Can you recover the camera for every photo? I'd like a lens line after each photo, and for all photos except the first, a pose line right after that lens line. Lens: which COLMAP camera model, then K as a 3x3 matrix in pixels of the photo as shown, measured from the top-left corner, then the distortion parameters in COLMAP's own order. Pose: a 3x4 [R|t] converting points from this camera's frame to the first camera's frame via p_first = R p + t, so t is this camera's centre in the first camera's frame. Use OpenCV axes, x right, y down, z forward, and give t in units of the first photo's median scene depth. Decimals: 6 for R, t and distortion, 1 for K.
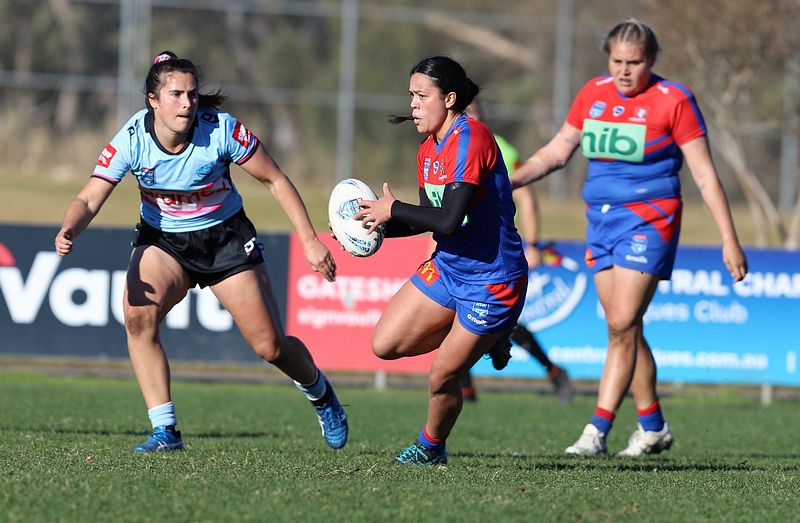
lens RADIAL K [[321.2, 0, 396.2], [0, 321.2, 261.8], [0, 0, 1]] dist [-0.003841, 0.000126]
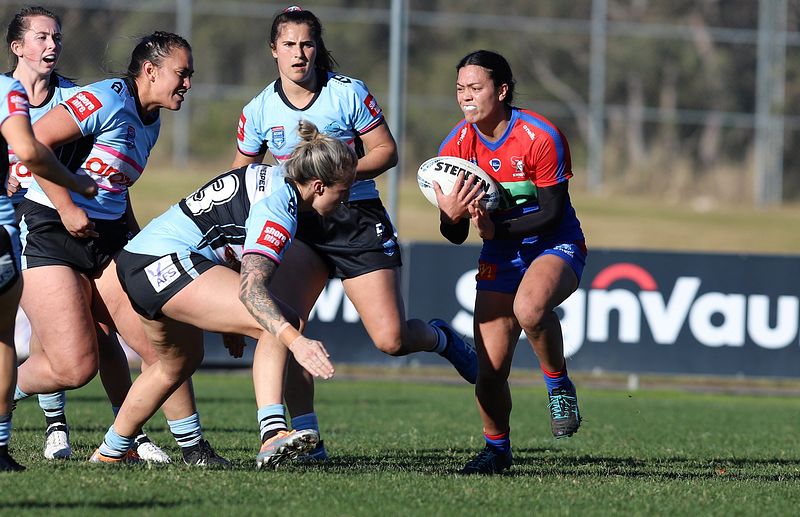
lens RADIAL K [[335.6, 0, 406.1], [0, 335.6, 260.0], [0, 0, 1]] dist [-0.002825, -0.000443]
pose [[0.999841, 0.000201, -0.017845, -2.006417], [-0.000193, 1.000000, 0.000428, -0.087693], [0.017845, -0.000424, 0.999841, -0.130637]]
